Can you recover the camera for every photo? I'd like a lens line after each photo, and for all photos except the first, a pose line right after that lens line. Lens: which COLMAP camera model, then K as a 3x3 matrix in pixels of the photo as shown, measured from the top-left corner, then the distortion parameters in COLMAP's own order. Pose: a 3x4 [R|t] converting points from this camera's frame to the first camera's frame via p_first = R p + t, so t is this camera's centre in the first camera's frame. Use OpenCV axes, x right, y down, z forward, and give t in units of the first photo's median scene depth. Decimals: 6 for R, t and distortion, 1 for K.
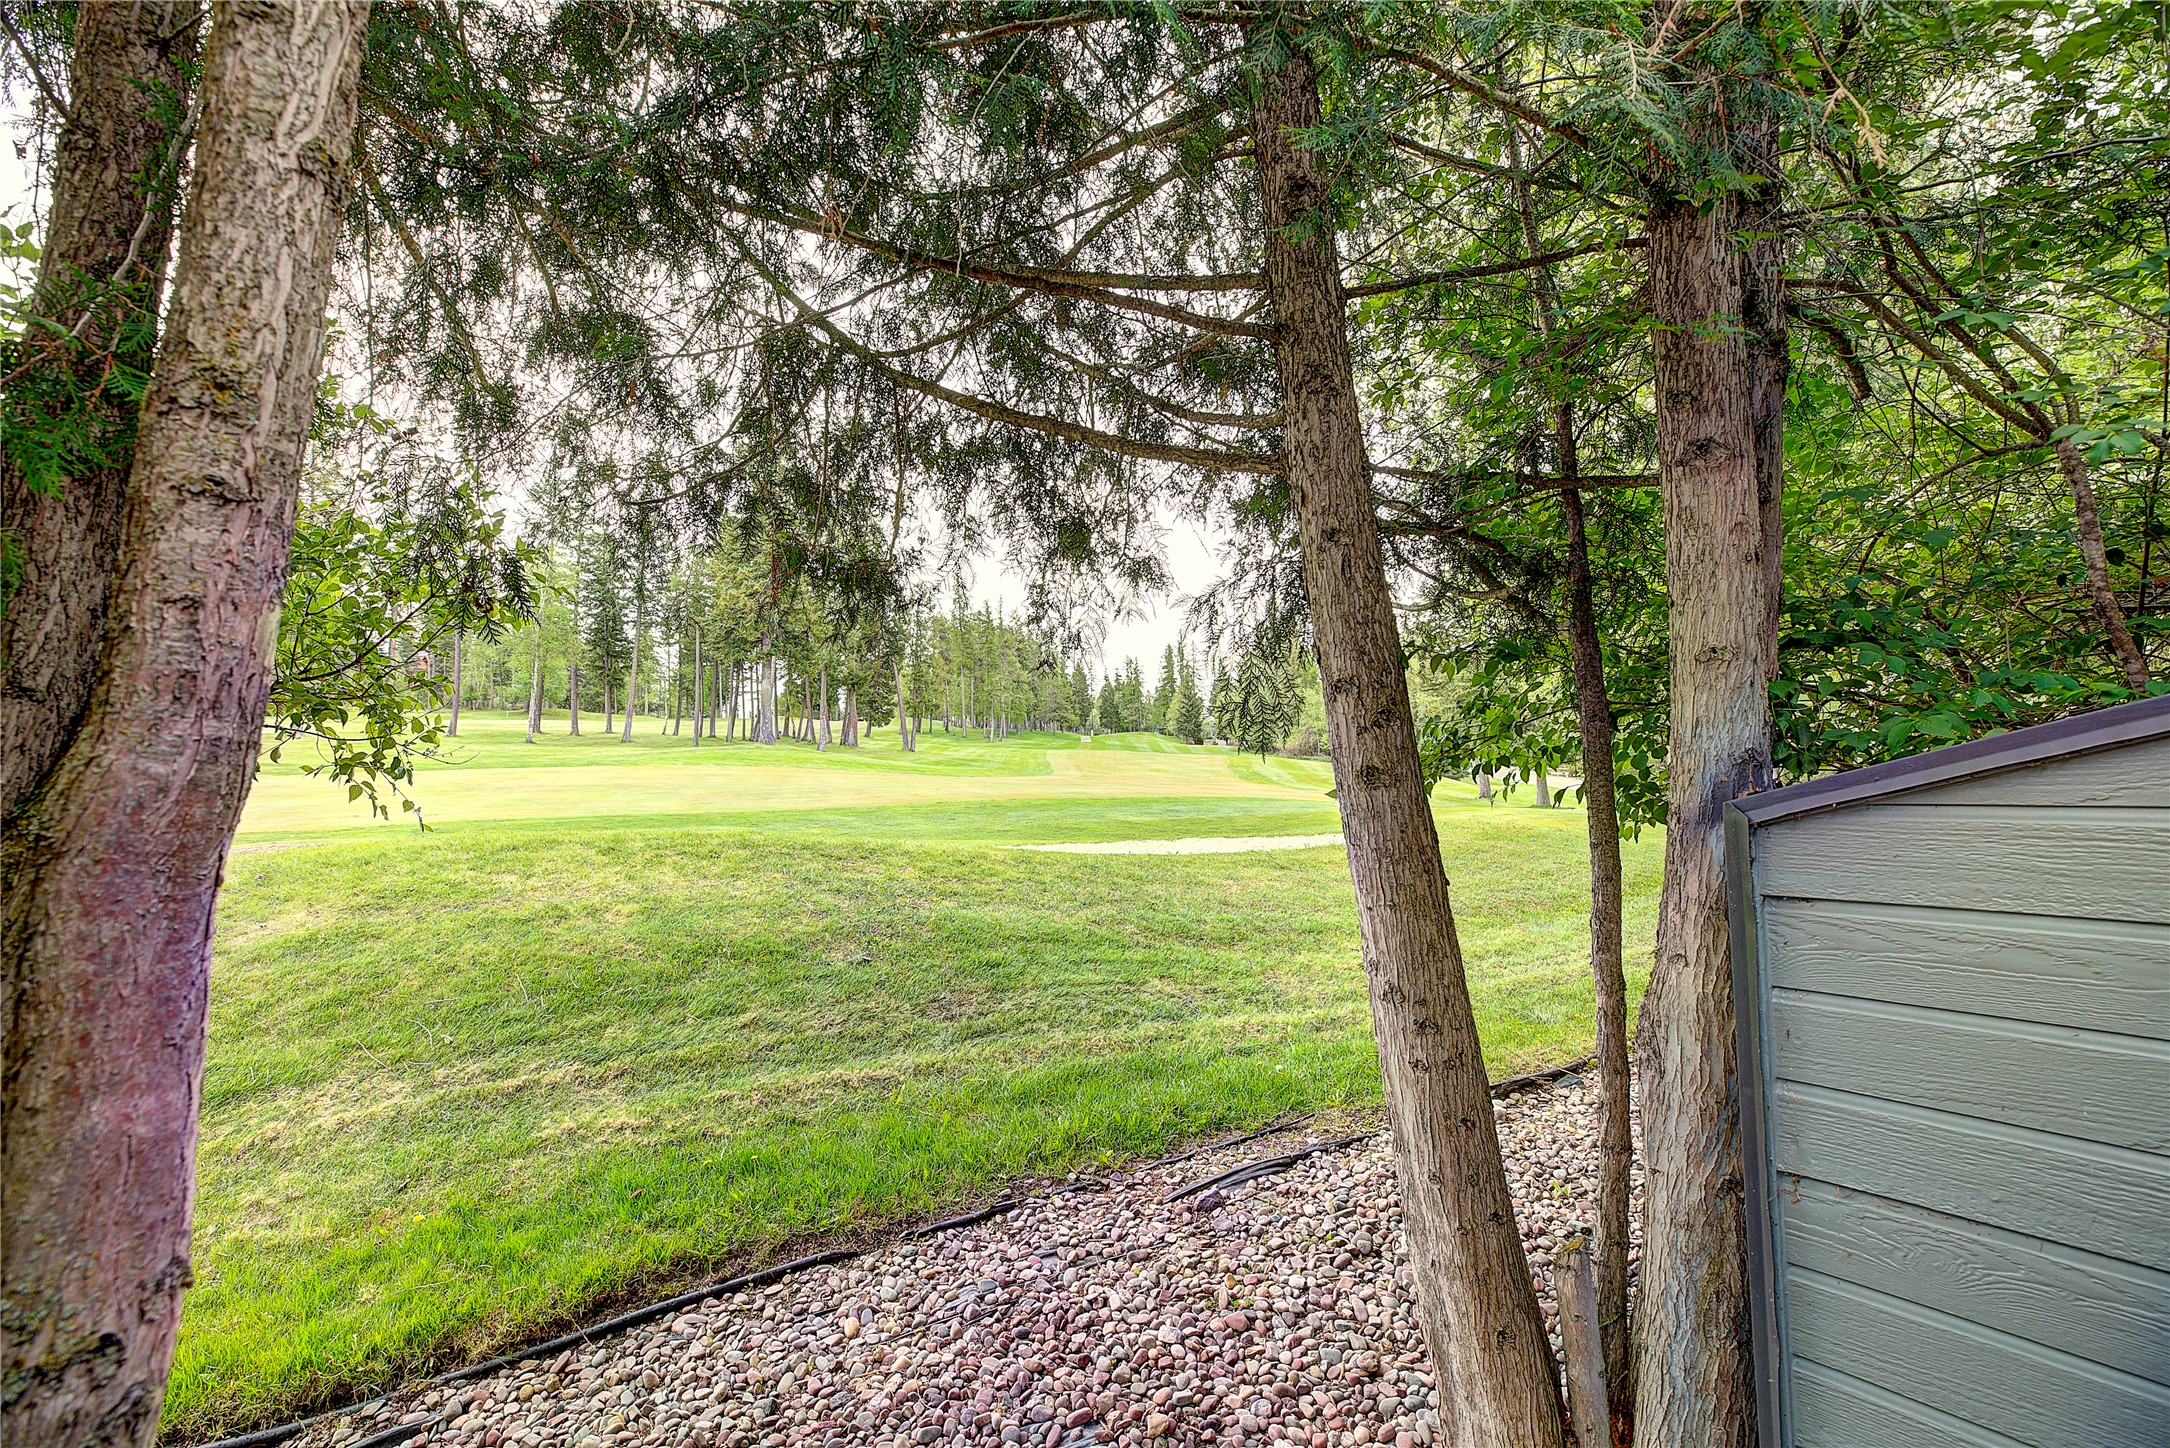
lens RADIAL K [[987.3, 0, 1078.4], [0, 987.3, 719.1], [0, 0, 1]] dist [-0.043235, 0.012543]
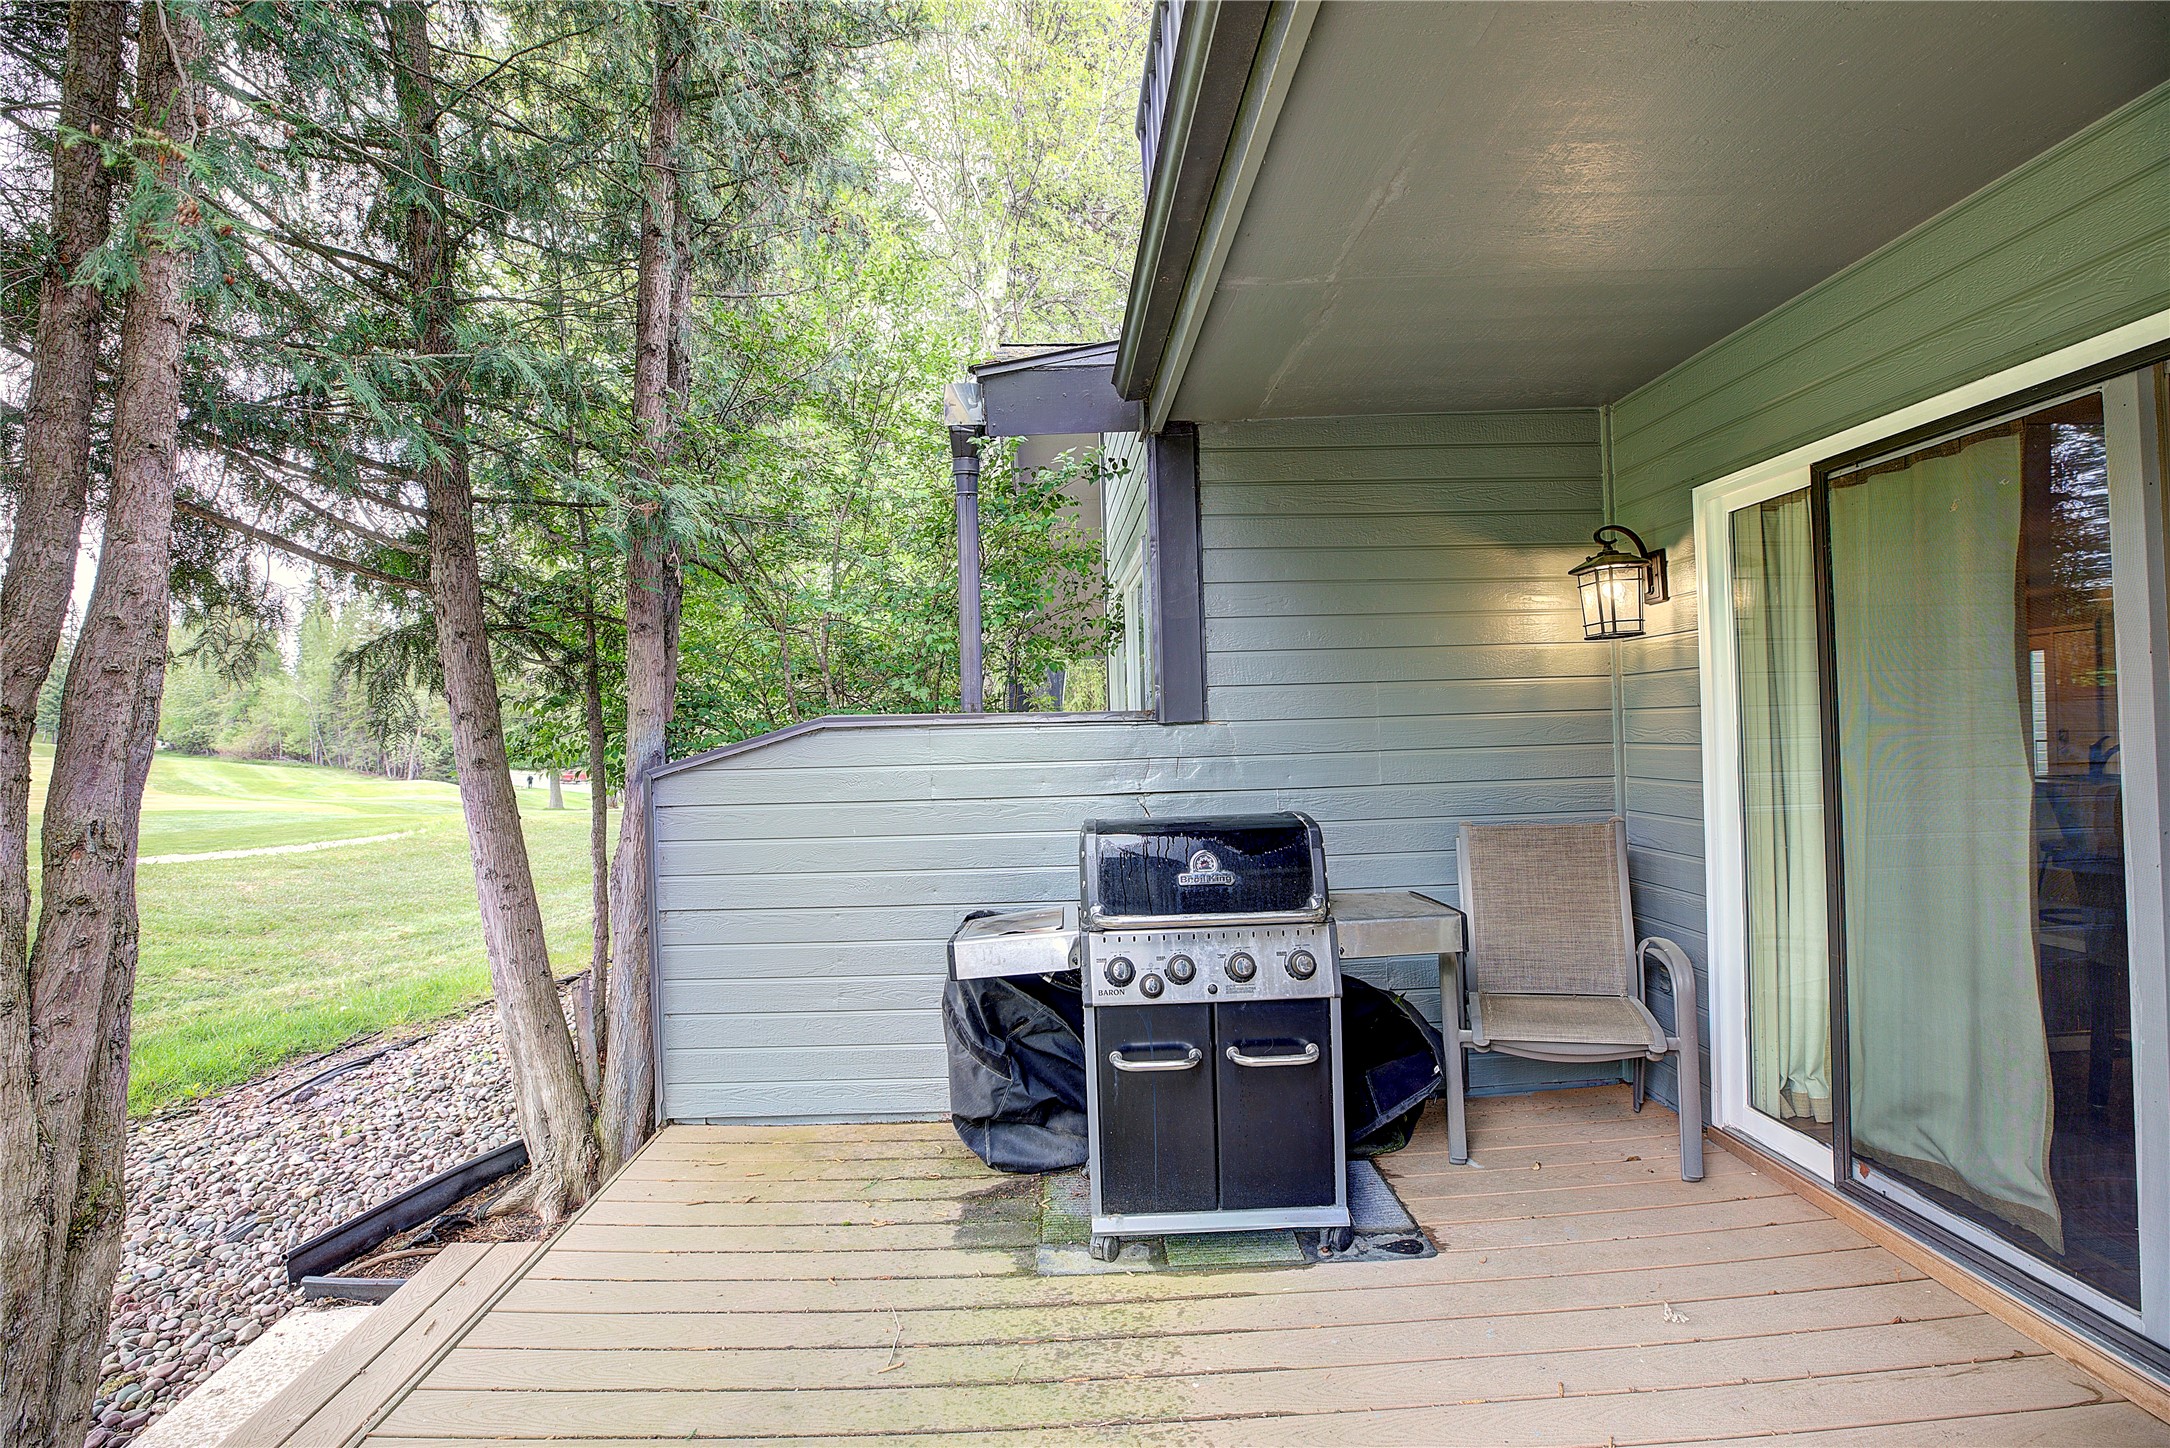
lens RADIAL K [[987.3, 0, 1078.4], [0, 987.3, 719.1], [0, 0, 1]] dist [-0.043235, 0.012543]
pose [[0.594429, 0.030145, 0.803583, -0.405688], [-0.026688, 0.999486, -0.017752, -0.019988], [-0.803705, -0.010894, 0.594929, -0.806745]]
